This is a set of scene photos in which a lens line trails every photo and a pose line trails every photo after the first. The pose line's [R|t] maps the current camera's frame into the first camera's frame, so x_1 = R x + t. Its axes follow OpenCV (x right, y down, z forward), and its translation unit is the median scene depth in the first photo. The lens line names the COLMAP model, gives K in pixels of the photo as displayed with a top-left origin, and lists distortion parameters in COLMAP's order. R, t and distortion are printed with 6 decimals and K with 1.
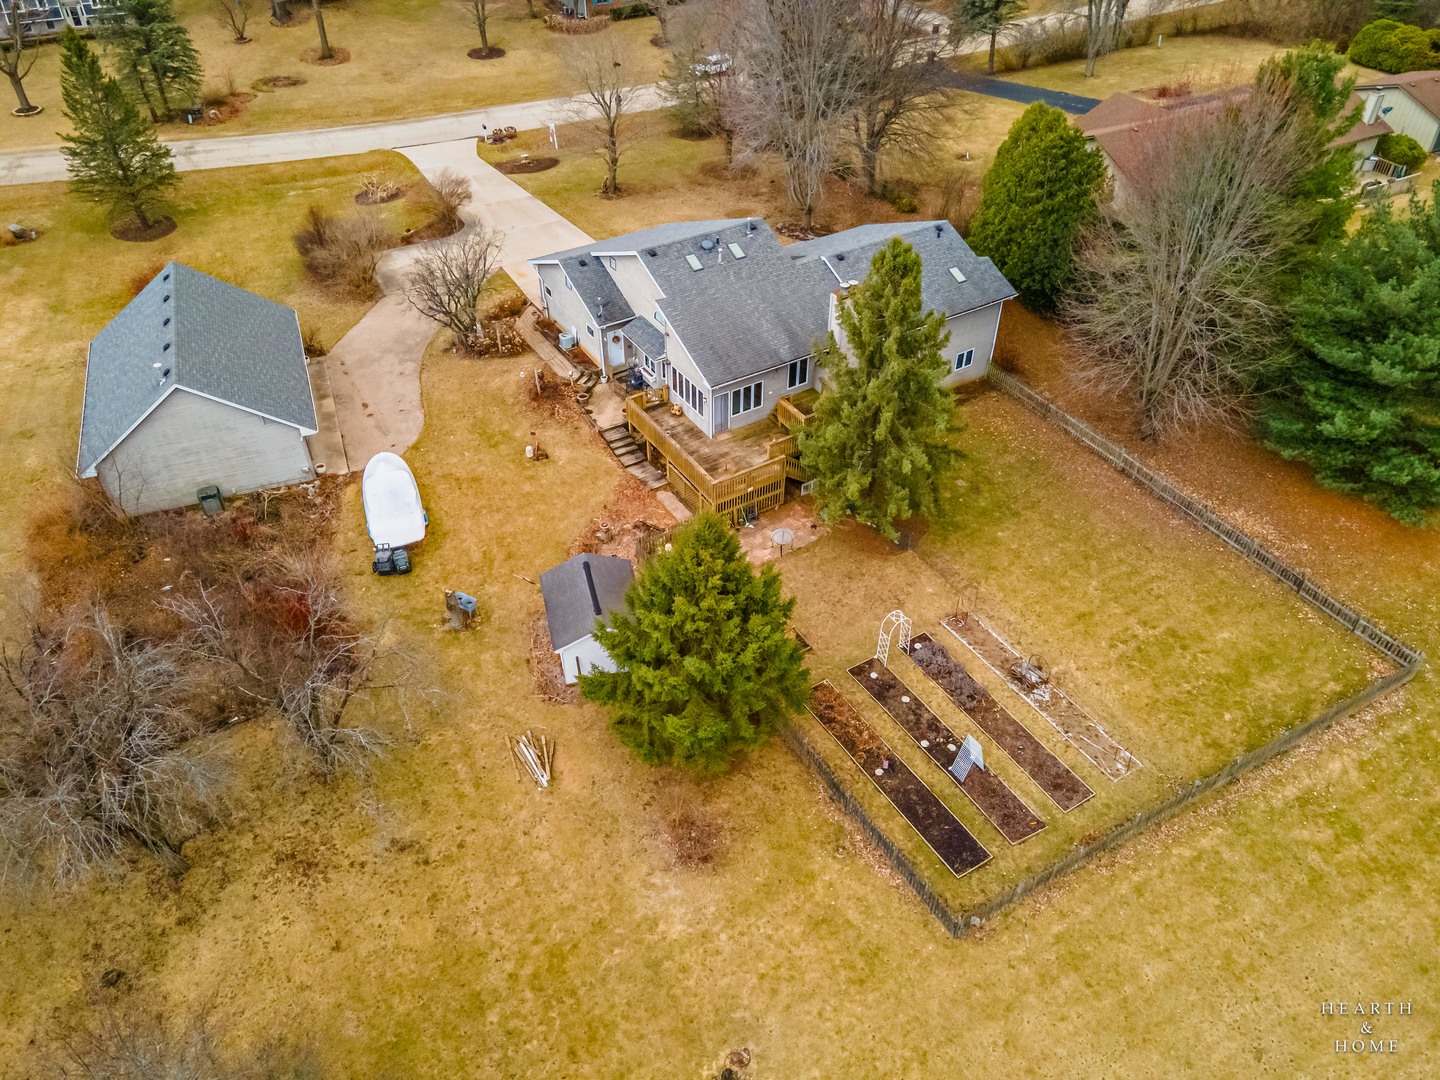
lens RADIAL K [[1040.4, 0, 724.9], [0, 1040.4, 546.3], [0, 0, 1]] dist [0.041105, -0.001365]
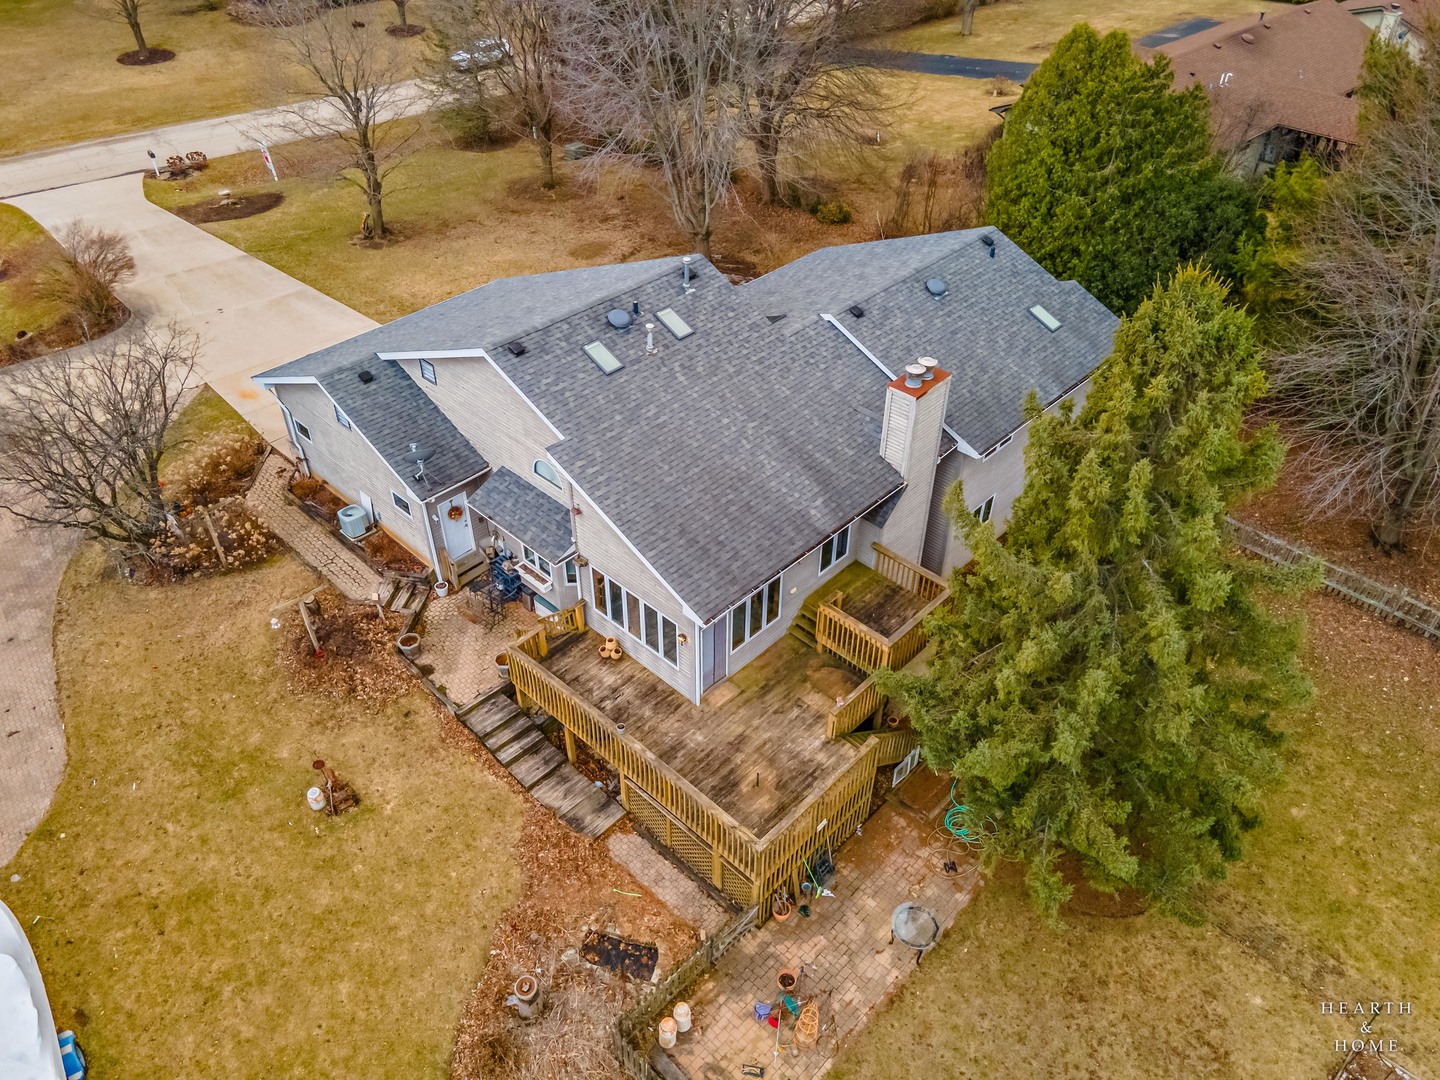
lens RADIAL K [[1053.8, 0, 720.0], [0, 1053.8, 540.0], [0, 0, 1]] dist [0.005013, 0.066332]
pose [[0.969855, -0.153611, 0.189171, -0.078232], [0.158524, 0.987293, -0.011031, -0.159166], [-0.185073, 0.040687, 0.981882, 0.463284]]
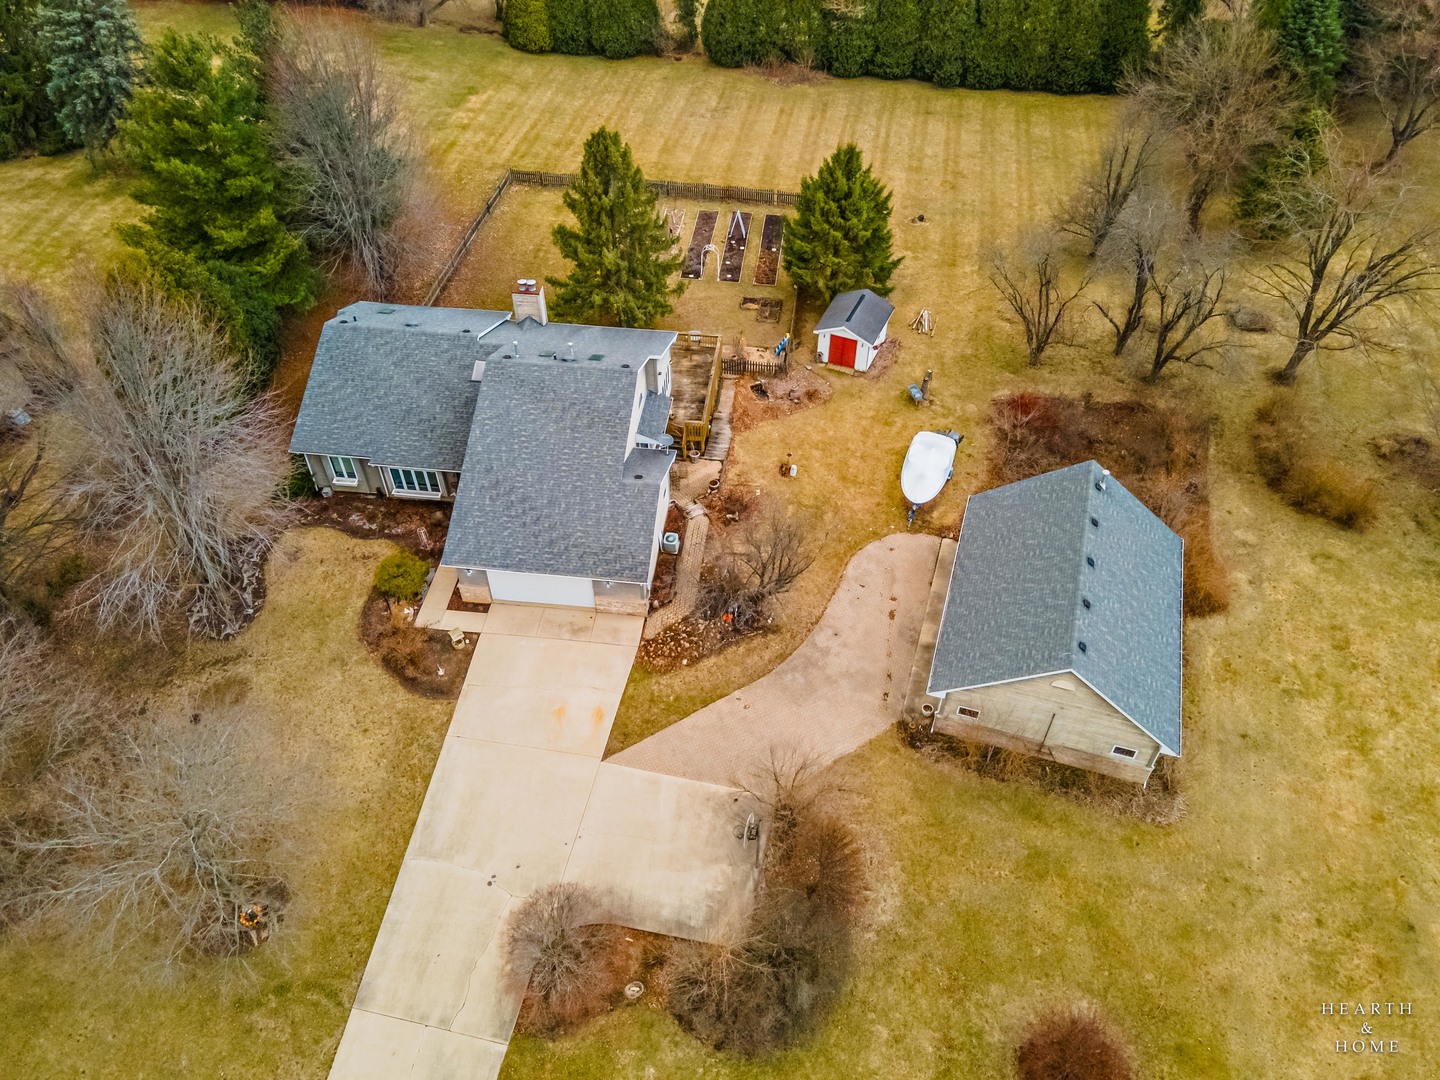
lens RADIAL K [[1053.8, 0, 720.0], [0, 1053.8, 540.0], [0, 0, 1]] dist [0.005013, 0.066332]
pose [[-0.776391, -0.455046, 0.436062, -0.598167], [0.412034, 0.157079, 0.897527, -1.026447], [-0.476913, 0.876504, 0.065540, 0.958275]]
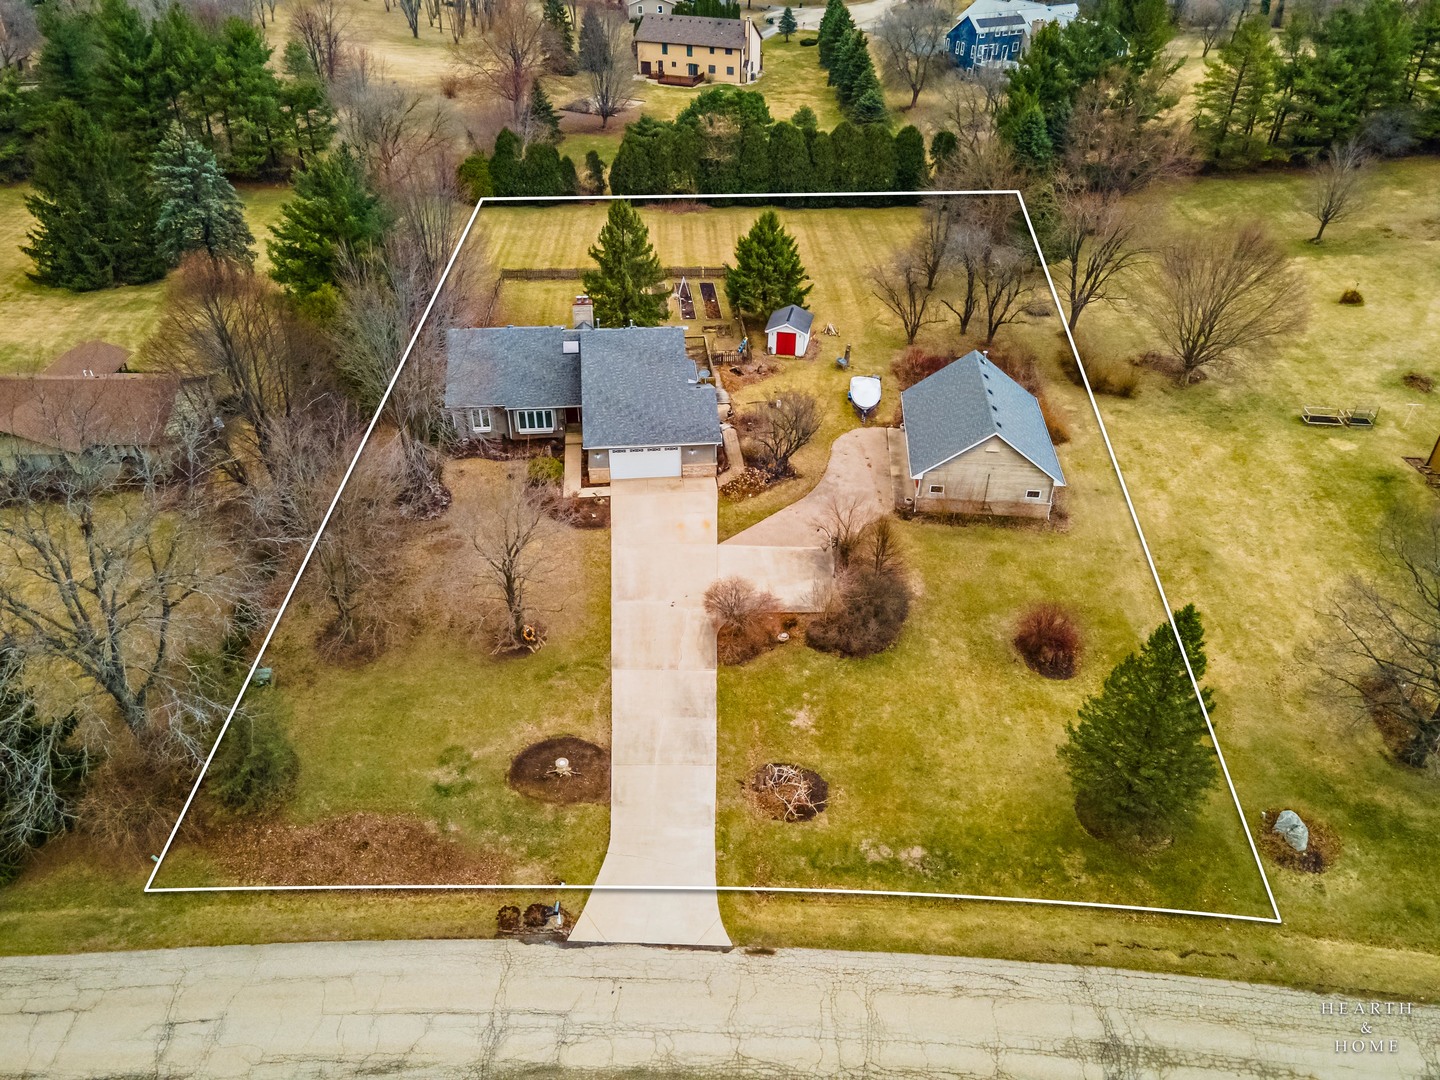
lens RADIAL K [[1040.4, 0, 724.9], [0, 1040.4, 546.3], [0, 0, 1]] dist [0.041105, -0.001365]
pose [[-0.894820, -0.266541, 0.358124, -0.695646], [0.283794, 0.279622, 0.917209, -1.422018], [-0.344613, 0.922370, -0.174569, 1.408792]]
